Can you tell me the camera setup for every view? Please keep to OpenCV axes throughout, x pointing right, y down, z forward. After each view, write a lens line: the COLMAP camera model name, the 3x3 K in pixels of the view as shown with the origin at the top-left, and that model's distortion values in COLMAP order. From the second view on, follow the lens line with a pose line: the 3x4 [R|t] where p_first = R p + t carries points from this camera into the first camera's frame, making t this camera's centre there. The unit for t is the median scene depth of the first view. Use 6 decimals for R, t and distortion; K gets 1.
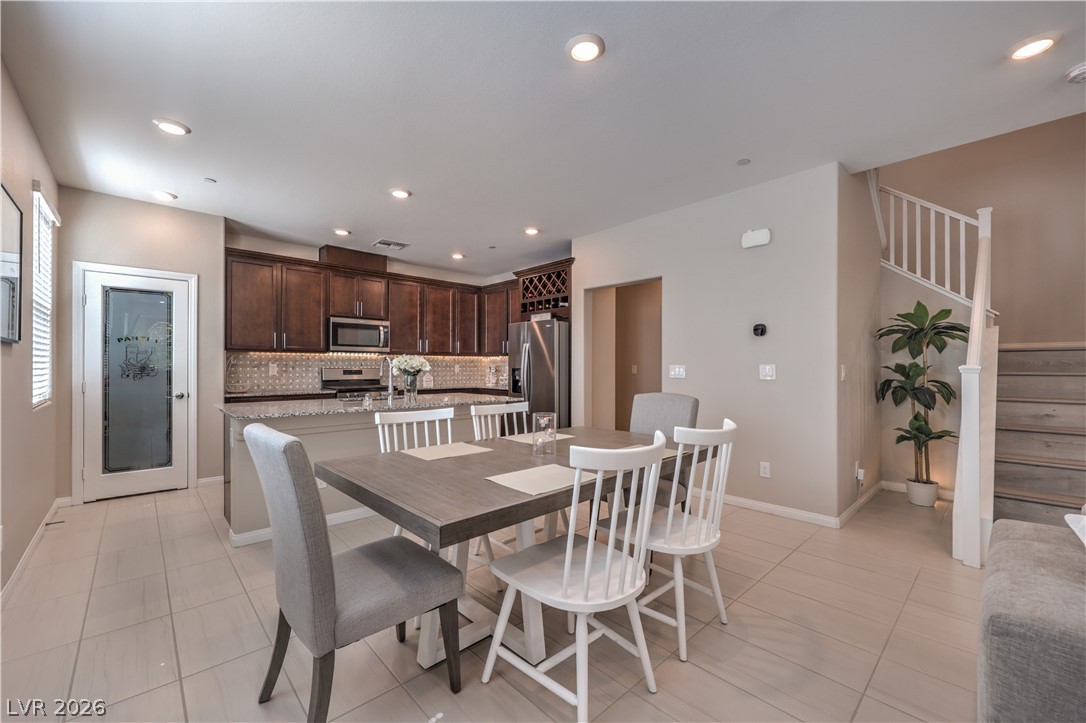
lens RADIAL K [[437.2, 0, 550.0], [0, 437.2, 366.5], [0, 0, 1]] dist [-0.002576, -0.000827]
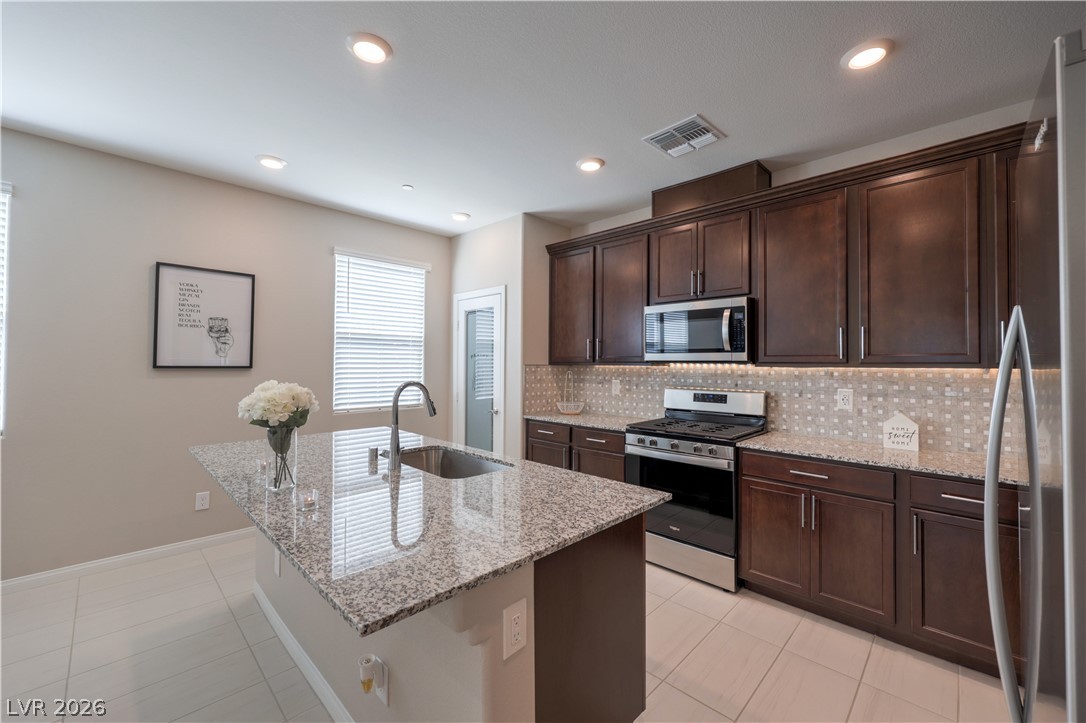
lens RADIAL K [[437.2, 0, 537.8], [0, 437.2, 356.4], [0, 0, 1]] dist [-0.002576, -0.000827]
pose [[0.047436, -0.019592, -0.998682, 0.118574], [-0.005953, 0.999784, -0.019896, -0.034800], [0.998857, 0.006889, 0.047310, 0.961041]]
